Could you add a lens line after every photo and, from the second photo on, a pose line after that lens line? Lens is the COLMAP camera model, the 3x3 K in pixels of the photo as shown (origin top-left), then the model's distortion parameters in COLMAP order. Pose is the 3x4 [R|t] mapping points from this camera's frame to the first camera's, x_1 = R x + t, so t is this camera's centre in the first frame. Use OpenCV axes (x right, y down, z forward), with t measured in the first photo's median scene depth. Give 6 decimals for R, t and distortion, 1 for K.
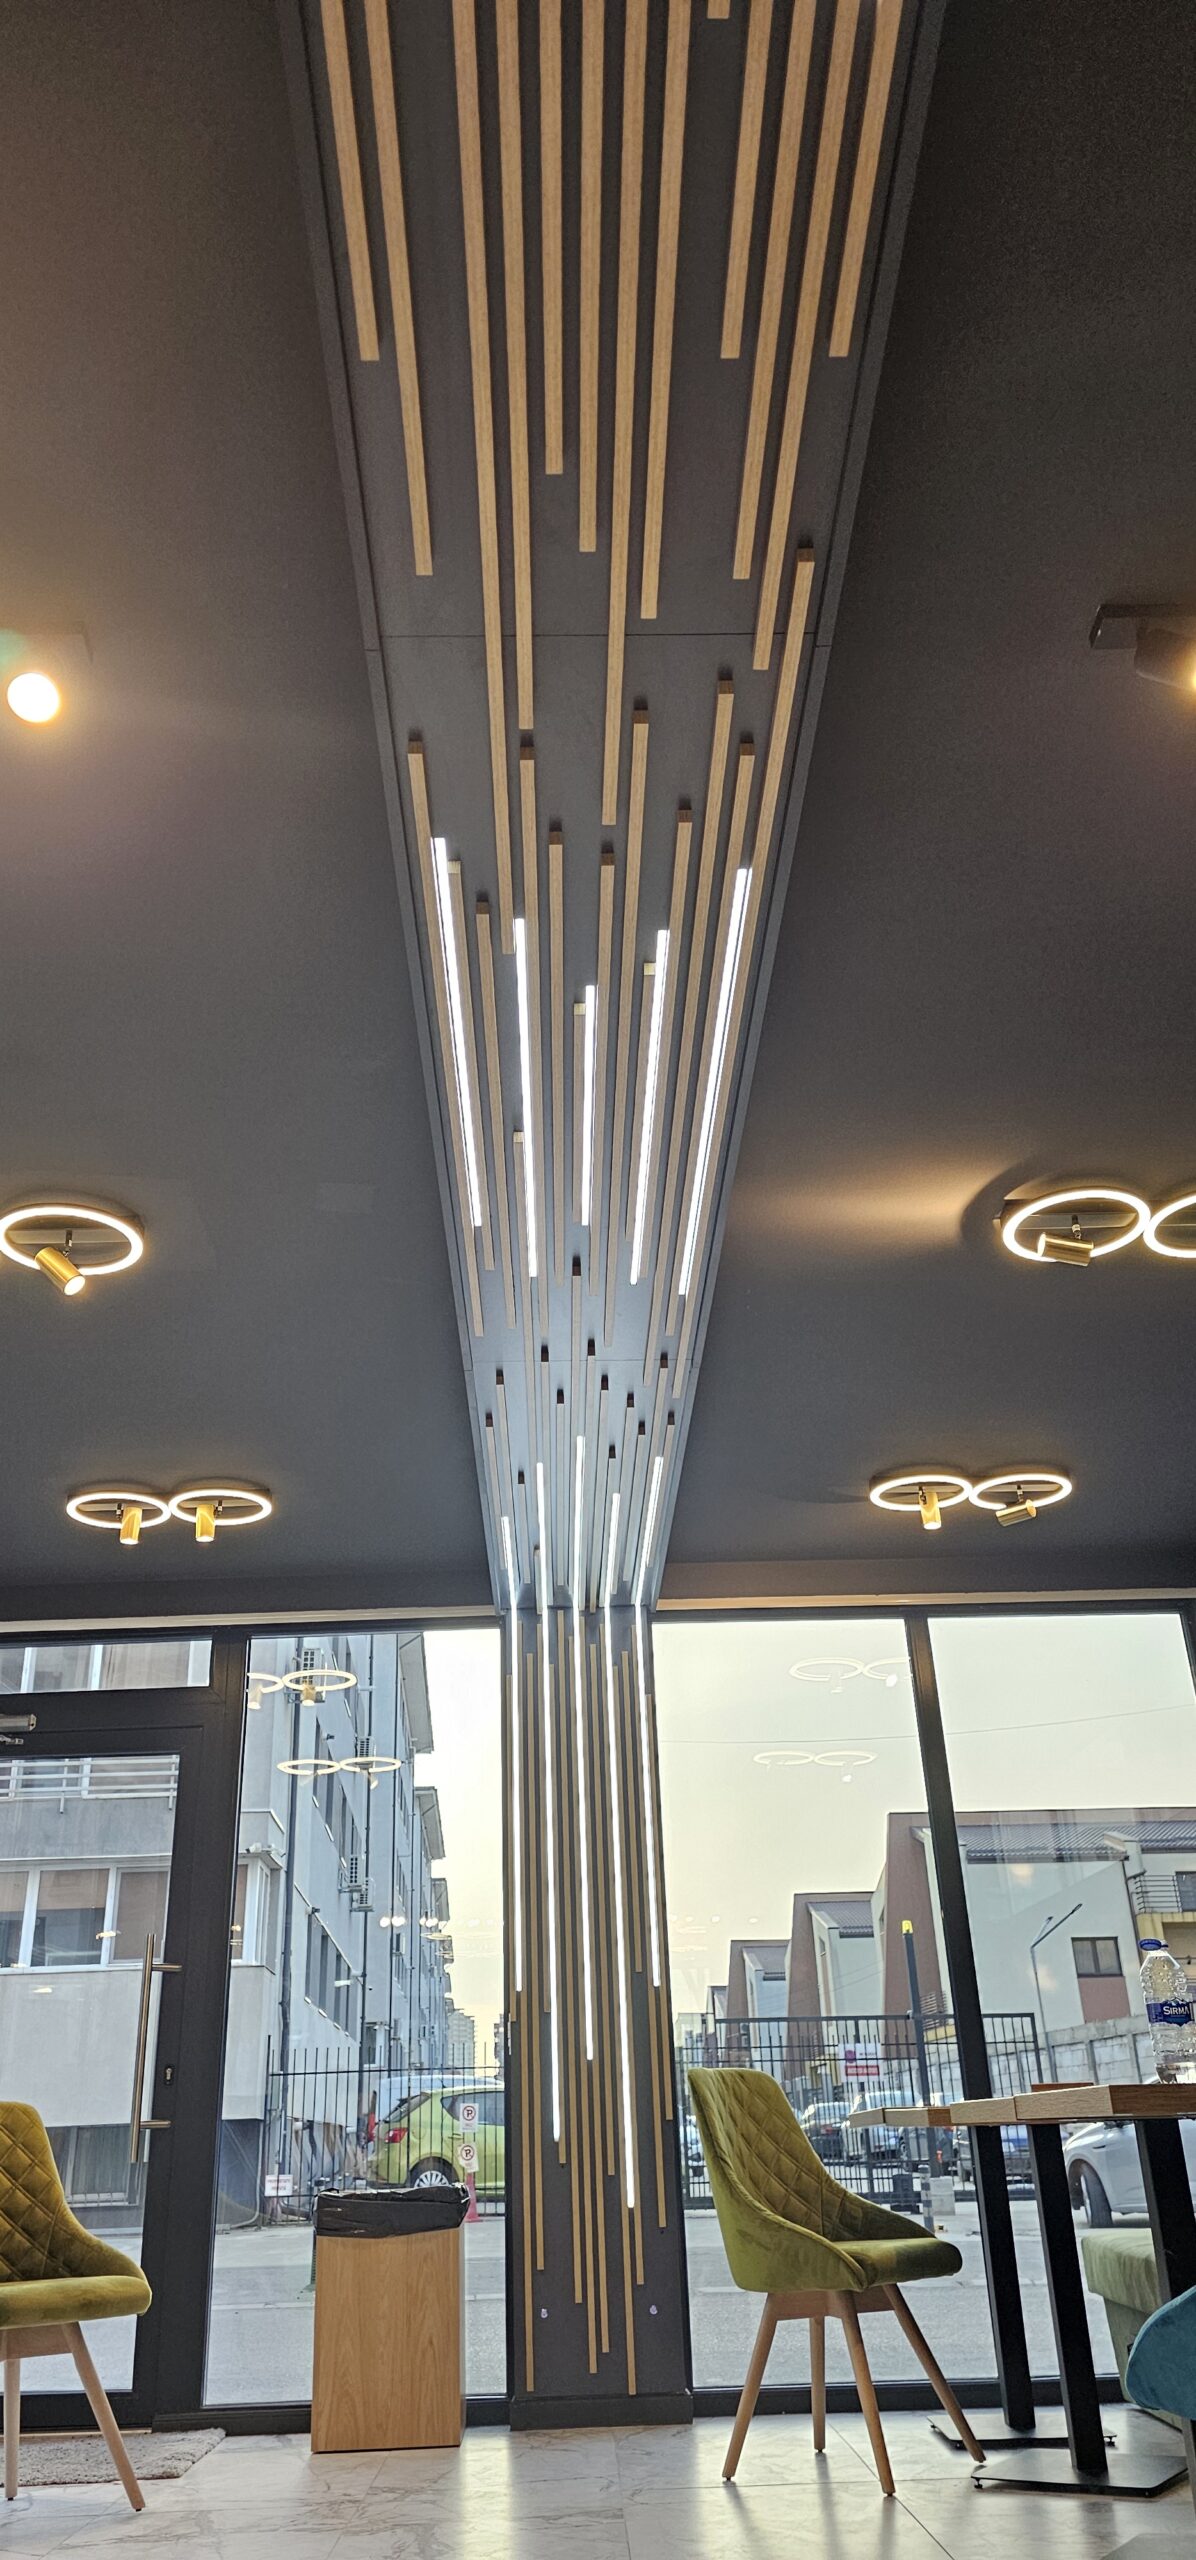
lens RADIAL K [[1706.3, 0, 587.2], [0, 1706.3, 1296.7], [0, 0, 1]] dist [0.072866, -0.004492]
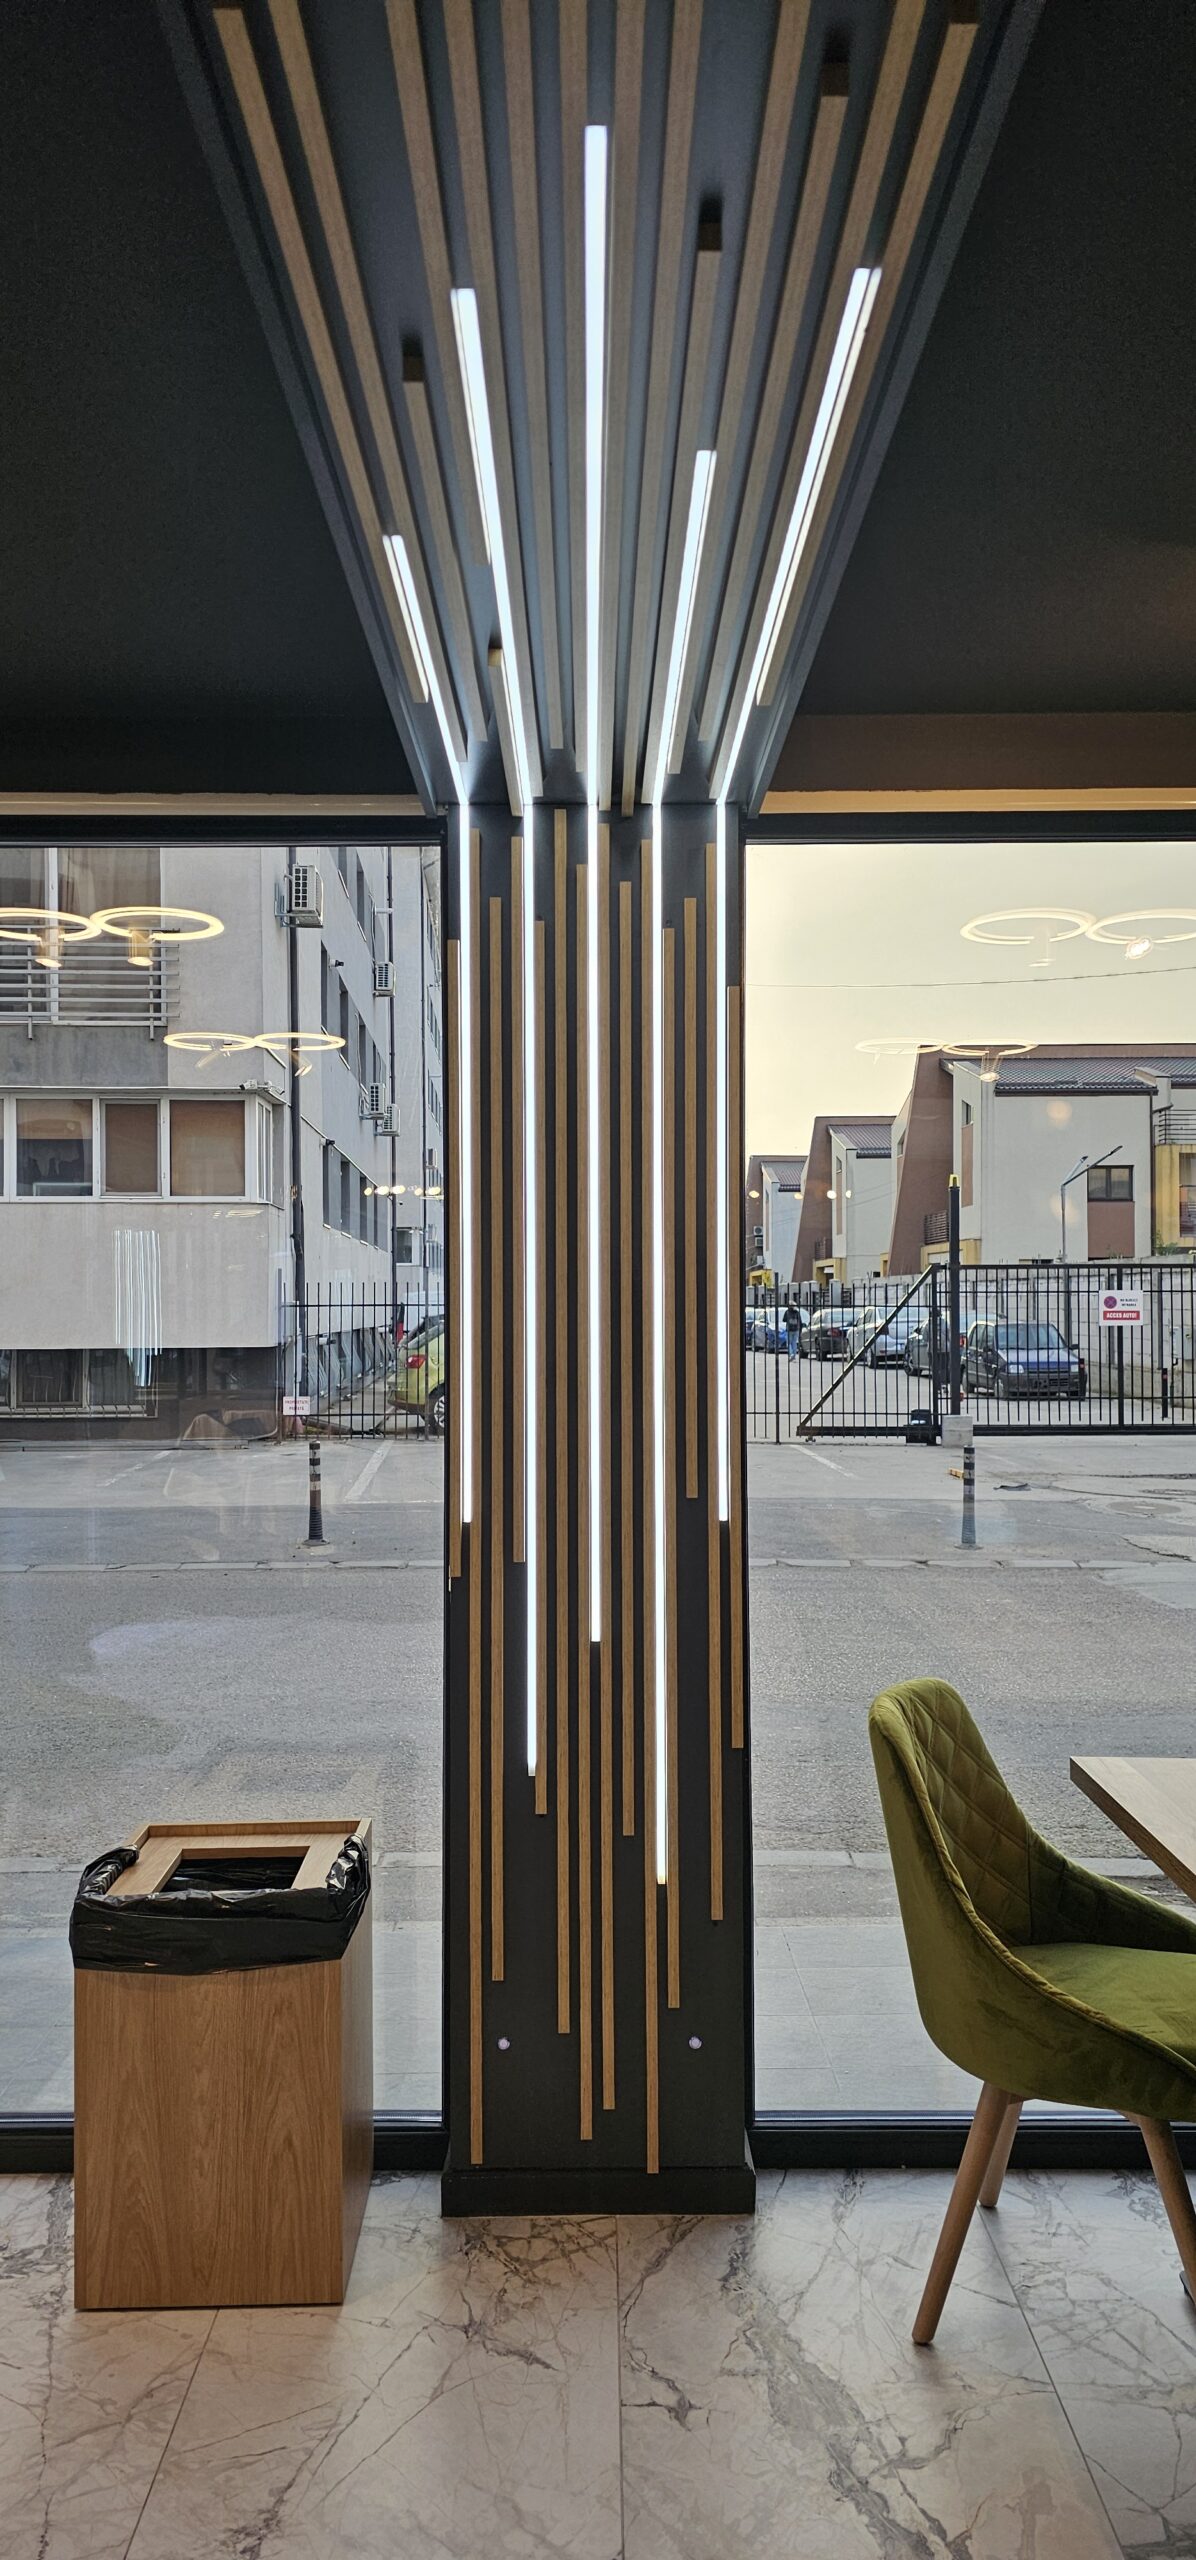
lens RADIAL K [[1706.3, 0, 588.6], [0, 1706.3, 1301.0], [0, 0, 1]] dist [0.072866, -0.004492]
pose [[0.999473, 0.029715, -0.013087, 0.002874], [-0.021119, 0.901096, 0.433104, 0.098424], [0.024662, -0.432600, 0.901249, 0.504741]]
